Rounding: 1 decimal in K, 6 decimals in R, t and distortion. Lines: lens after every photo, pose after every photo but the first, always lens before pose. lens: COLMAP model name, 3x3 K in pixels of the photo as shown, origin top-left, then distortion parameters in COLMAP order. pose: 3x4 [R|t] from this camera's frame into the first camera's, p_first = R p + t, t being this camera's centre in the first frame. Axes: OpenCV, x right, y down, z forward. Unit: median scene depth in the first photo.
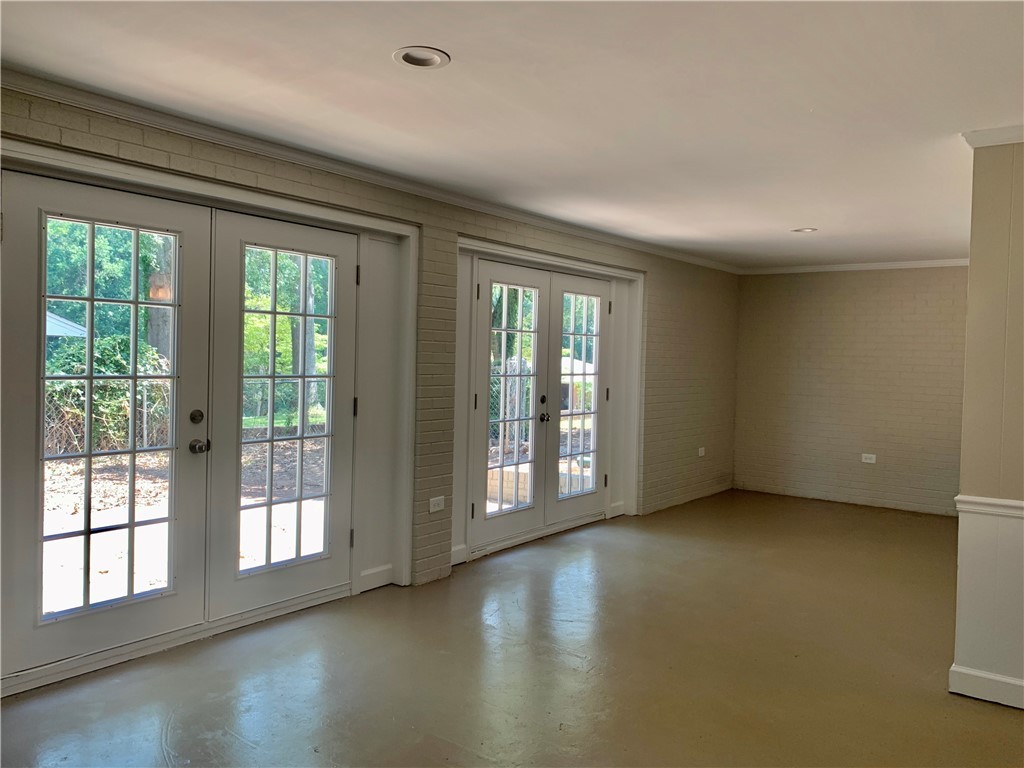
lens RADIAL K [[799.8, 0, 512.0], [0, 799.8, 384.0], [0, 0, 1]] dist [0.028326, -0.002024]
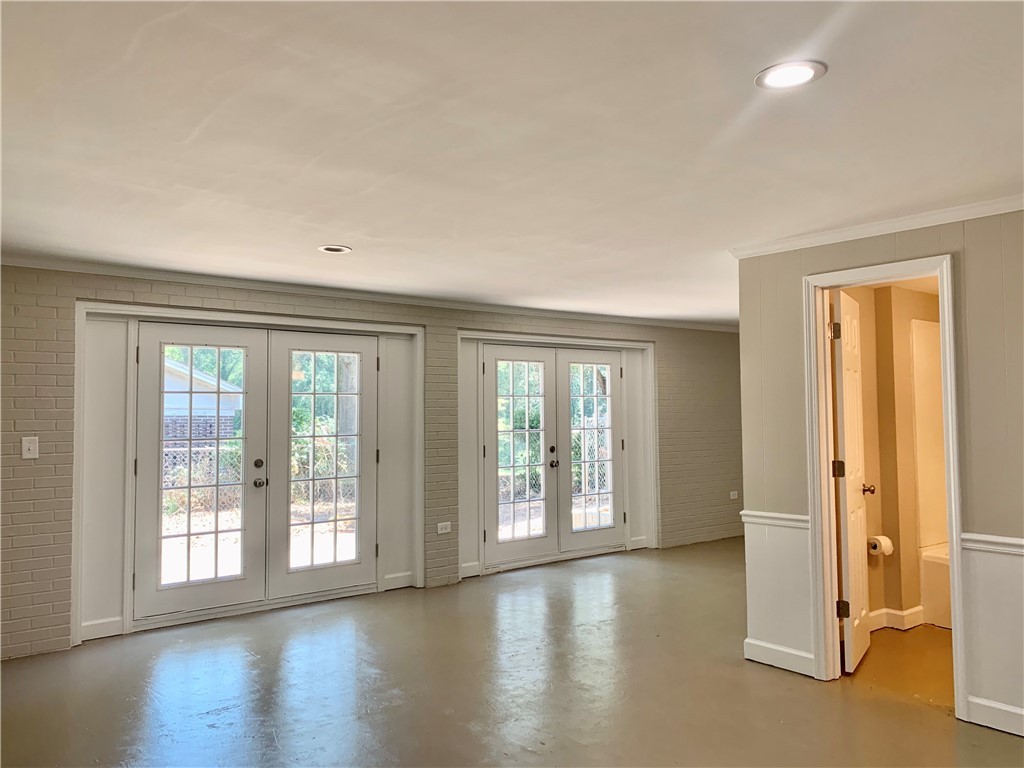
lens RADIAL K [[818.0, 0, 512.0], [0, 818.0, 384.0], [0, 0, 1]] dist [0.078549, -0.088630]
pose [[0.965805, -0.041415, -0.255941, 0.394147], [0.022909, 0.996930, -0.074870, 0.014485], [0.258256, 0.066446, 0.963789, -0.333376]]
